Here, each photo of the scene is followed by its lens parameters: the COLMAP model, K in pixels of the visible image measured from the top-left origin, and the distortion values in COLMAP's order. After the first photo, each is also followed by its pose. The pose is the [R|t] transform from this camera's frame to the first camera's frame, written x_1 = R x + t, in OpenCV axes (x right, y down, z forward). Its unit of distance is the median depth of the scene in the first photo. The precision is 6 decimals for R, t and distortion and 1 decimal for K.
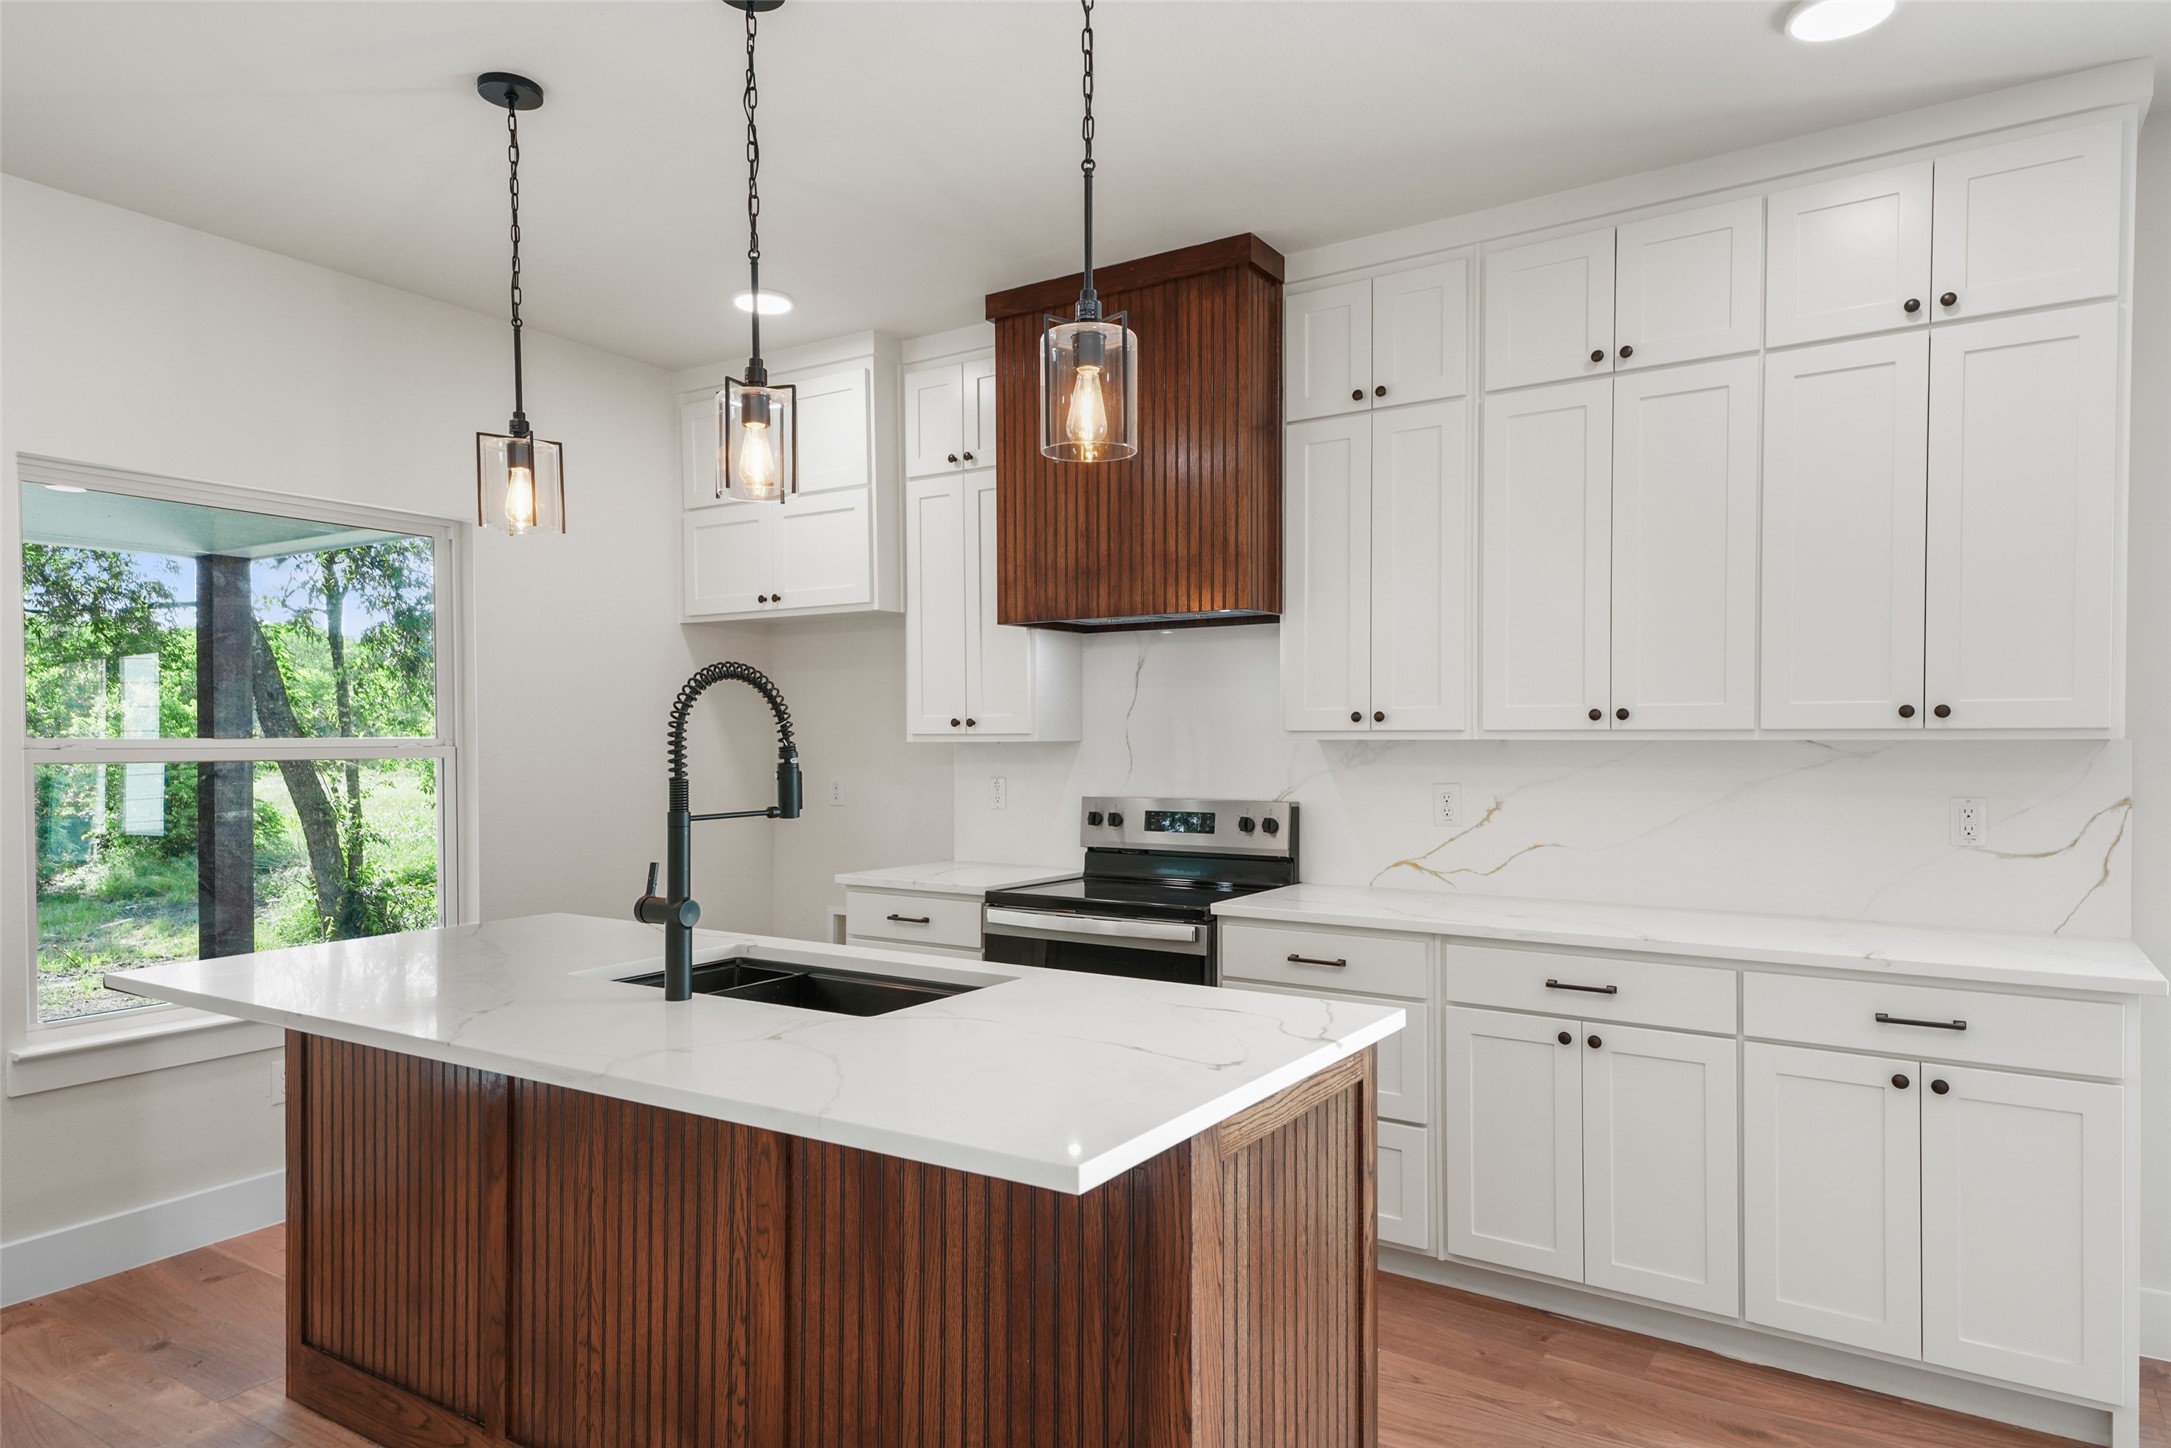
lens RADIAL K [[1307.2, 0, 1069.4], [0, 1307.2, 764.6], [0, 0, 1]] dist [0.046422, -0.005591]
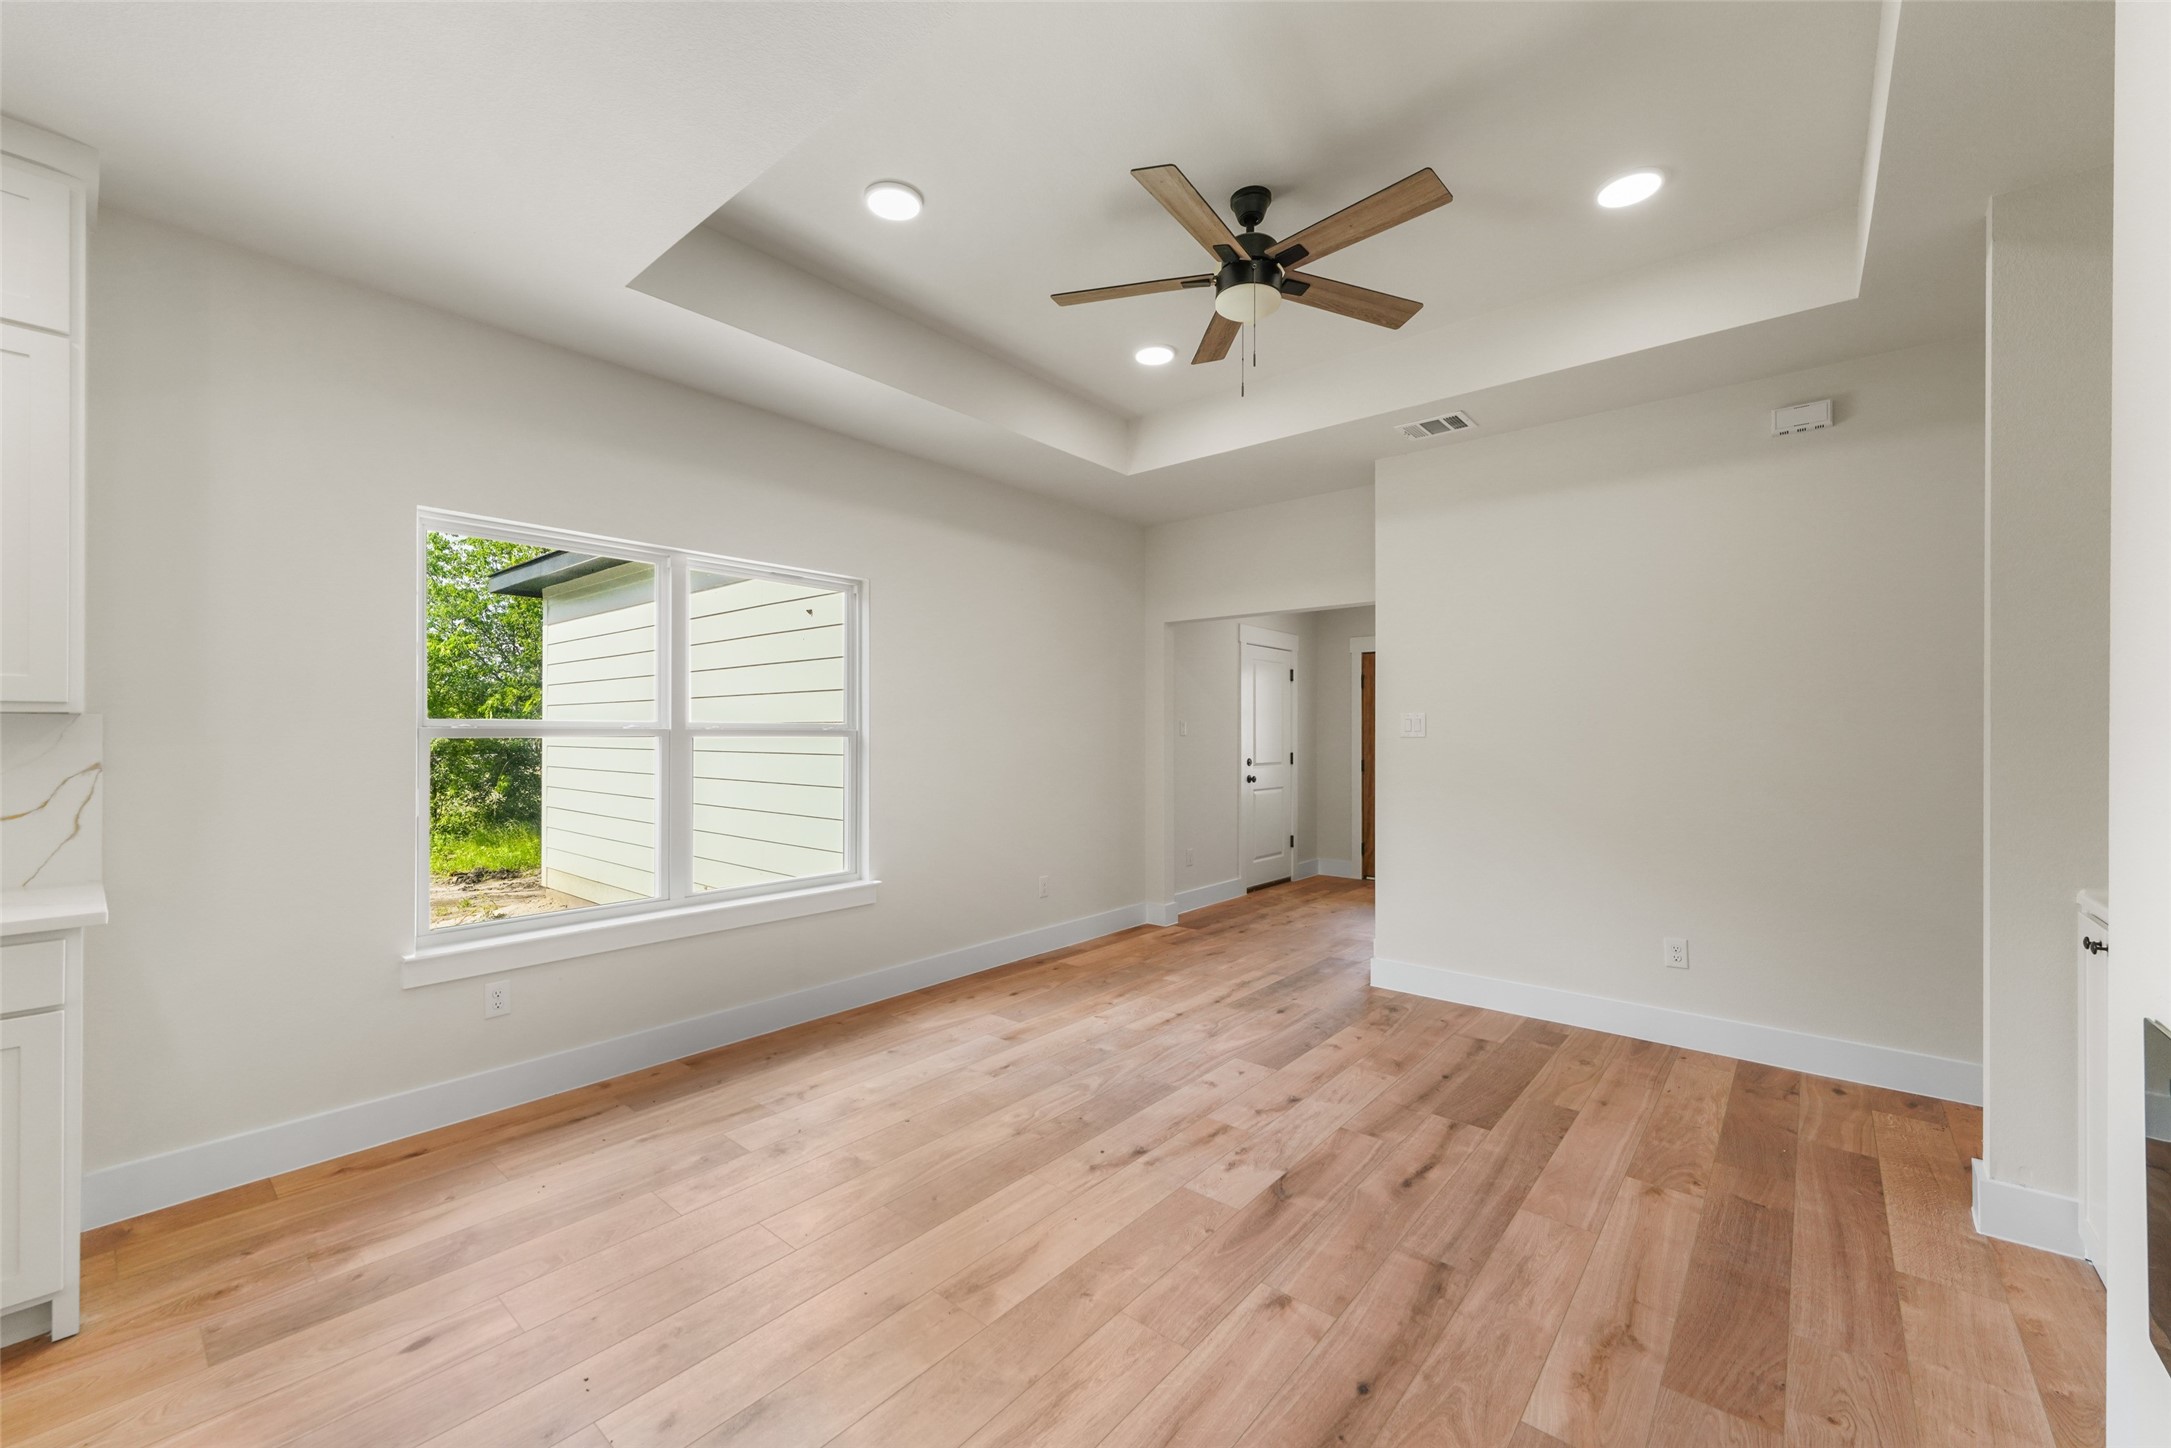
lens RADIAL K [[868.3, 0, 1080.0], [0, 868.3, 728.0], [0, 0, 1]] dist [0.010450, -0.000991]
pose [[0.118768, 0.008168, 0.992888, 0.119974], [0.015090, 0.999836, -0.010030, 0.015818], [-0.992807, 0.016174, 0.118625, 0.037608]]
